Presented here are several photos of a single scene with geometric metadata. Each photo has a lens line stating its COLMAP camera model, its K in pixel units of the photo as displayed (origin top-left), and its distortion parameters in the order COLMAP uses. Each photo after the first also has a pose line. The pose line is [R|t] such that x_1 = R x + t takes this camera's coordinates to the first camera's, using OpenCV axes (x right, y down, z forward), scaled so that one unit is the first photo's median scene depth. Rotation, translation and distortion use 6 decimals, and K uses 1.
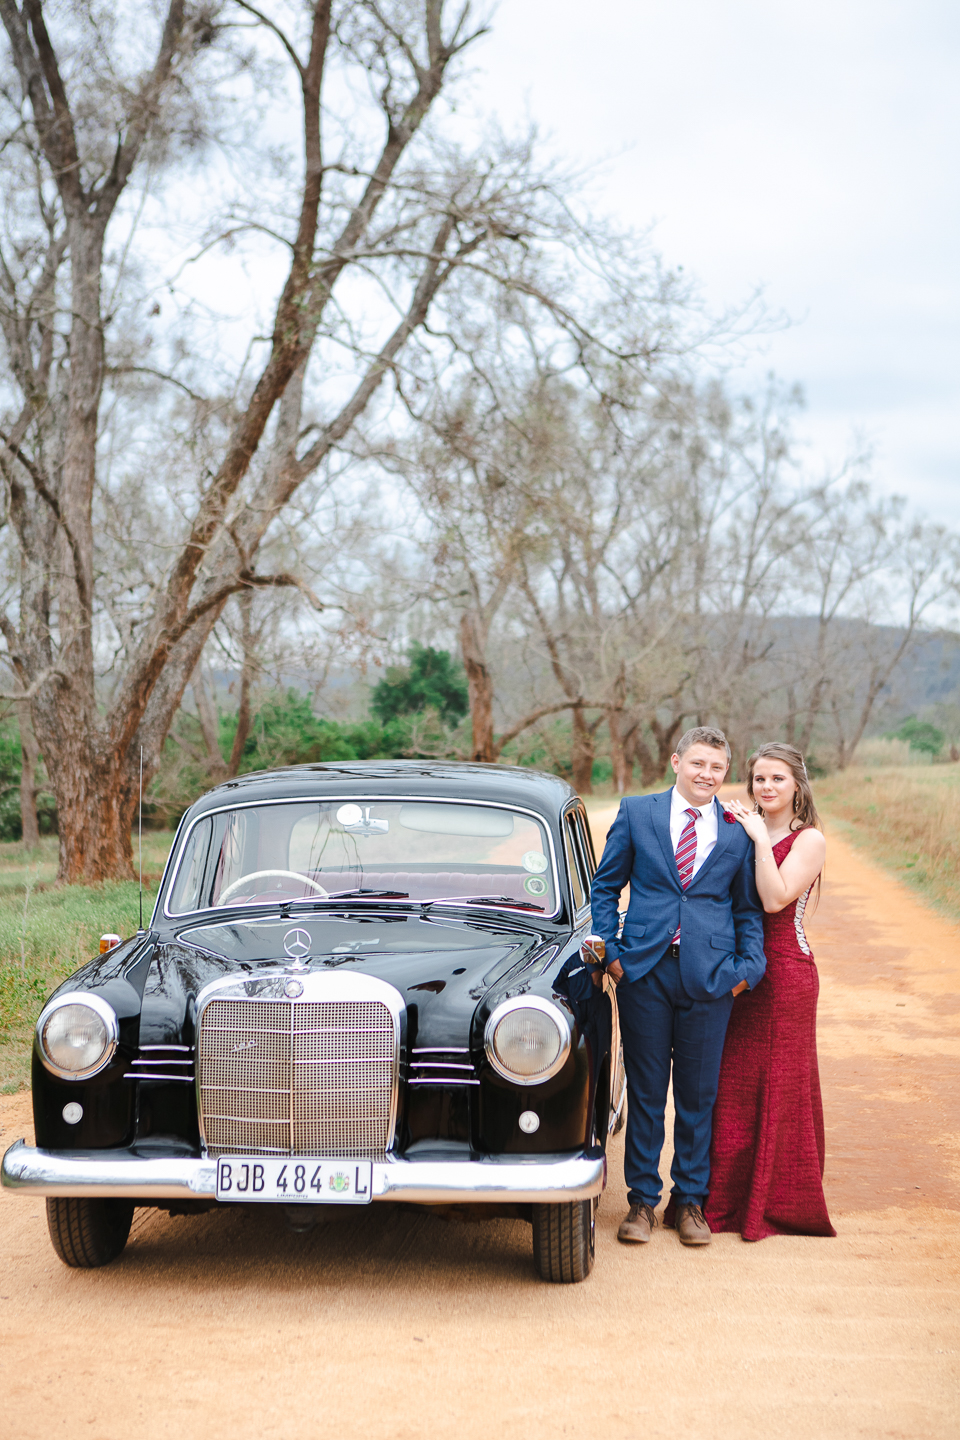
lens RADIAL K [[2300.2, 0, 473.0], [0, 2300.2, 760.6], [0, 0, 1]] dist [0.005593, 0.000000]
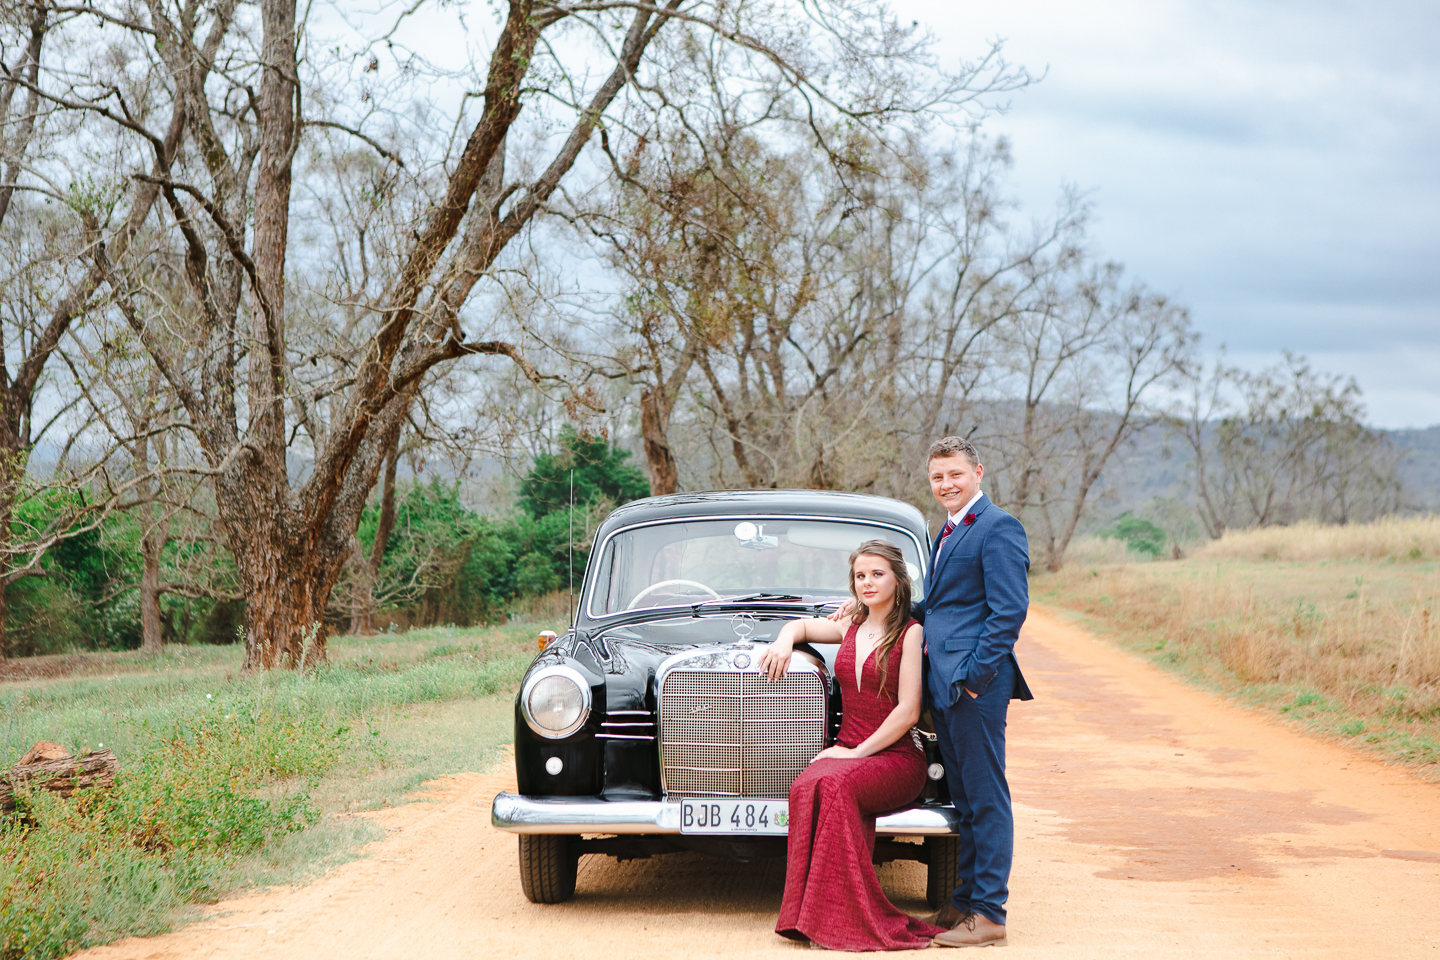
lens RADIAL K [[2636.5, 0, 707.3], [0, 2636.5, 475.5], [0, 0, 1]] dist [-0.017629, 0.000000]
pose [[0.999512, 0.000877, 0.031237, -0.025776], [0.000183, 0.999425, -0.033897, 0.009083], [-0.031249, 0.033886, 0.998937, -0.071823]]
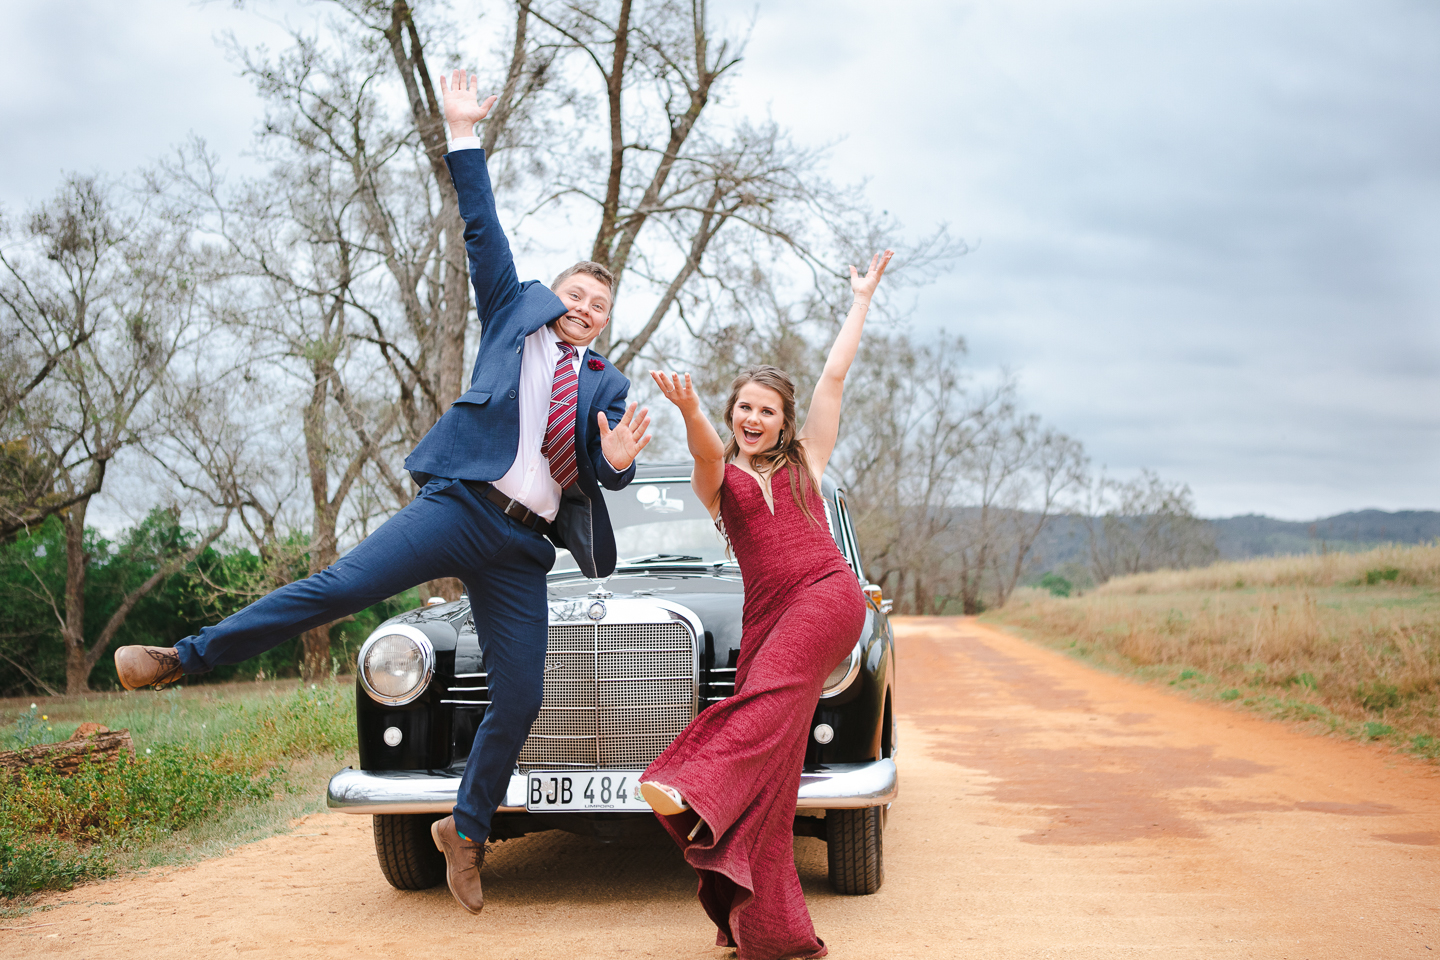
lens RADIAL K [[1610.8, 0, 700.1], [0, 1610.8, 483.9], [0, 0, 1]] dist [-0.061325, 0.000000]
pose [[0.999440, -0.024686, -0.022603, -0.002297], [0.022780, 0.996453, -0.081008, 0.018799], [0.024523, 0.080448, 0.996457, 0.047713]]
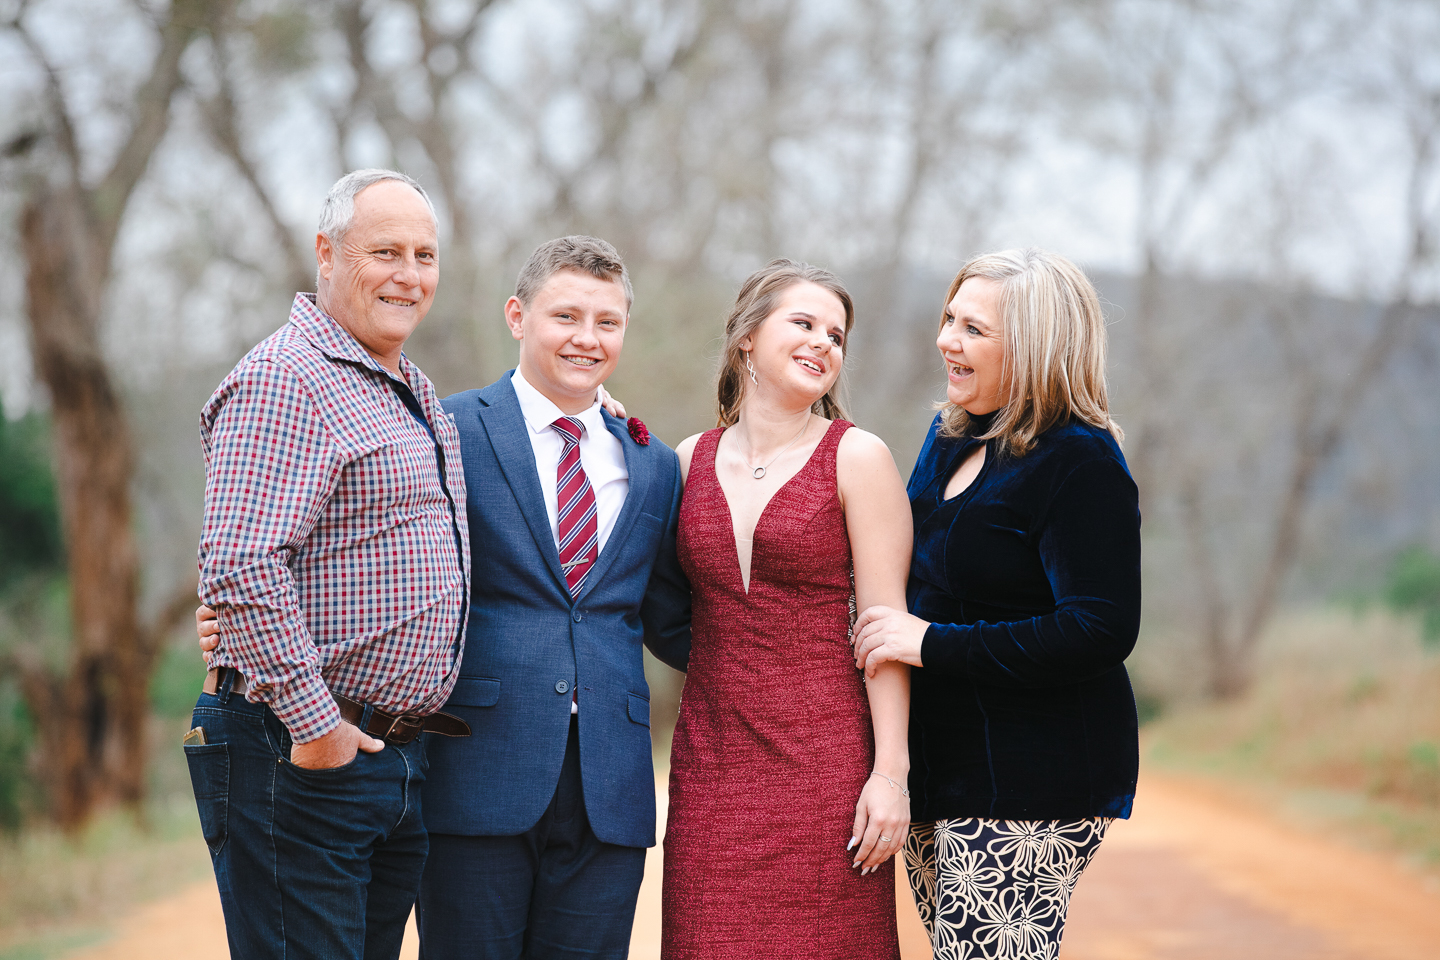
lens RADIAL K [[6873.0, 0, 714.7], [0, 6873.0, 477.6], [0, 0, 1]] dist [0.819358, 0.000000]
pose [[0.995454, -0.031080, 0.090034, 0.005730], [0.034253, 0.998838, -0.033913, 0.015795], [-0.088876, 0.036842, 0.995361, 0.153398]]
